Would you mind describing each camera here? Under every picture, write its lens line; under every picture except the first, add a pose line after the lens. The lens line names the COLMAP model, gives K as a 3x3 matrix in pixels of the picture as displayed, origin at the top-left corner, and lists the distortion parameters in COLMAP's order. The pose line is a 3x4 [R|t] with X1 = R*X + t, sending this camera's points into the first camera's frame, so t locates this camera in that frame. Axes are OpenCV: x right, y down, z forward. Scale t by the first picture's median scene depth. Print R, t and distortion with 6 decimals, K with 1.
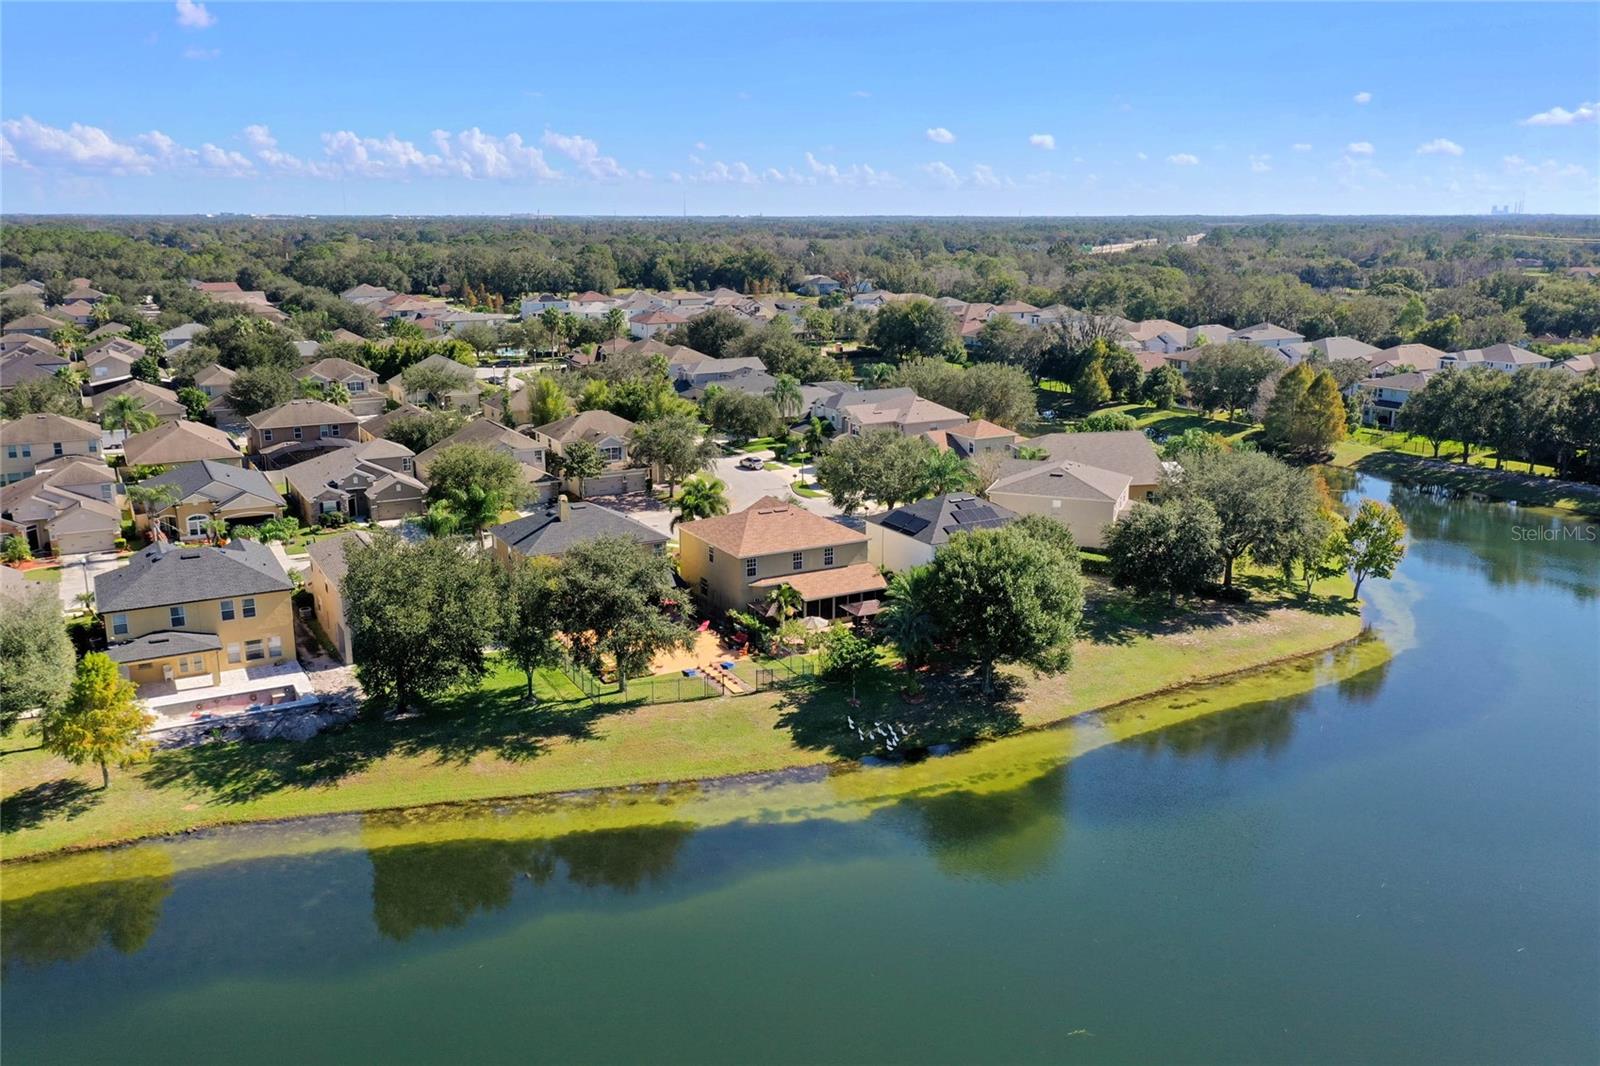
lens RADIAL K [[1277.5, 0, 797.6], [0, 1277.5, 535.7], [0, 0, 1]] dist [0.008513, -0.000734]
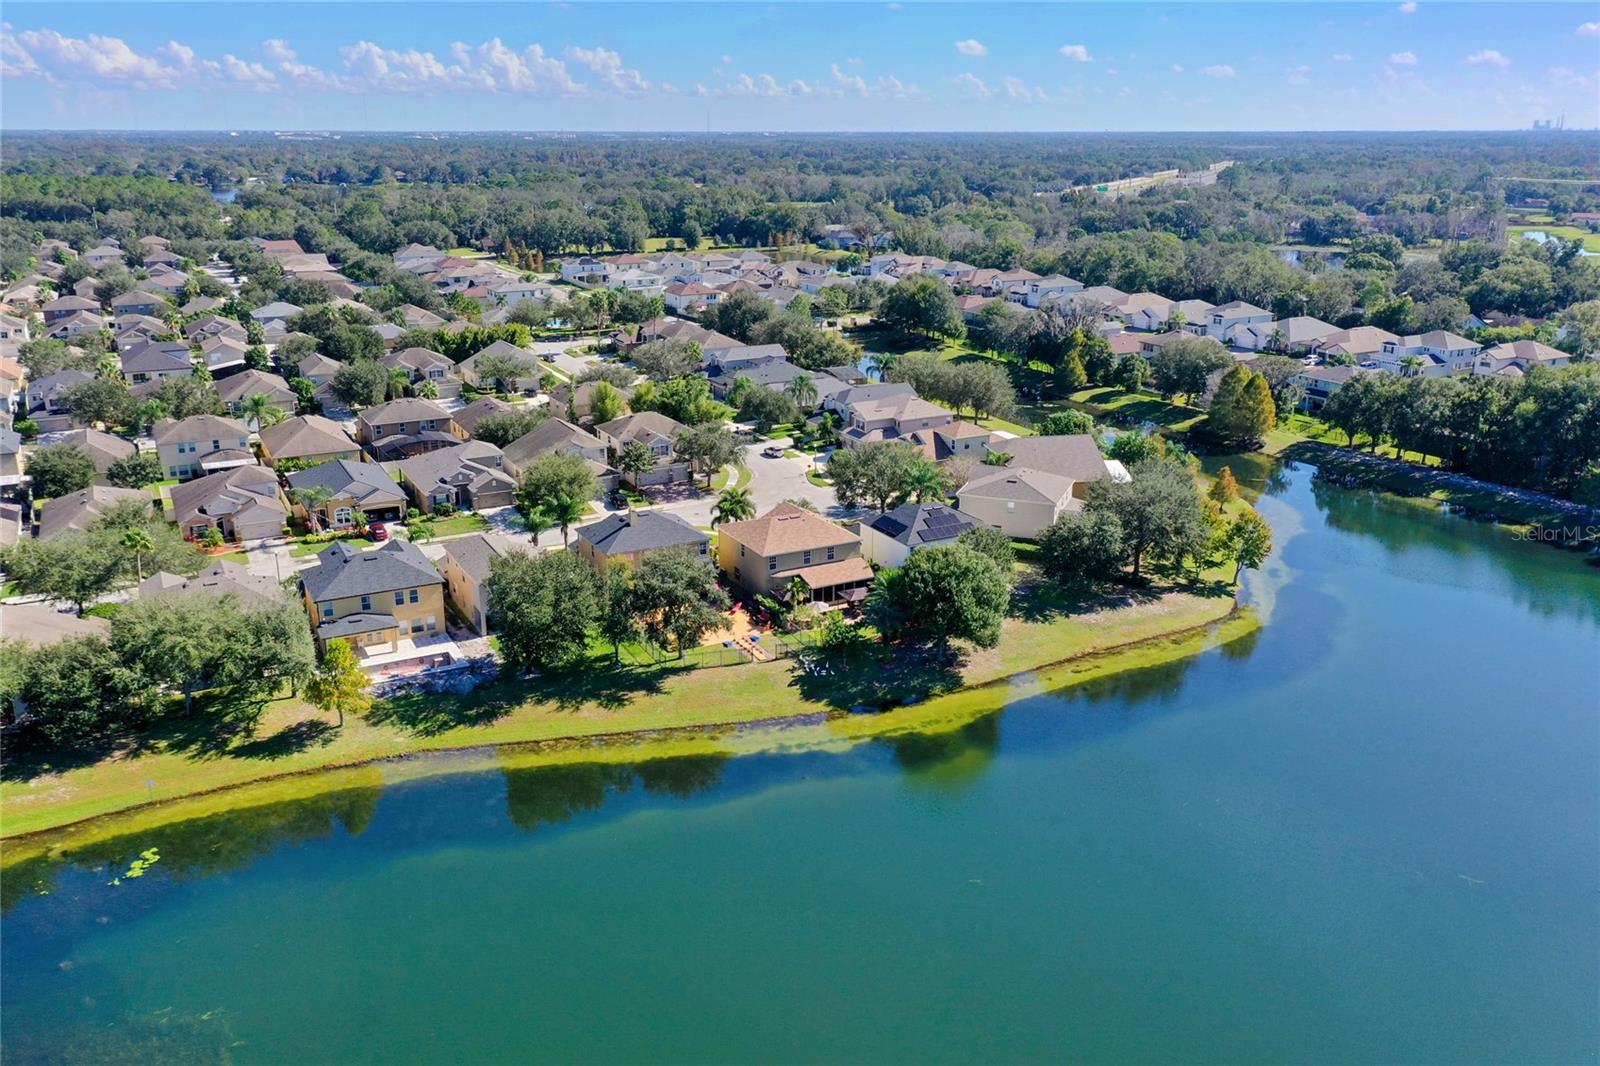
lens RADIAL K [[1270.0, 0, 797.1], [0, 1270.0, 534.2], [0, 0, 1]] dist [0.011723, -0.001527]
pose [[0.999818, 0.005370, -0.018316, 0.013172], [-0.004240, 0.998117, 0.061190, -0.082102], [0.018610, -0.061102, 0.997958, -0.315095]]
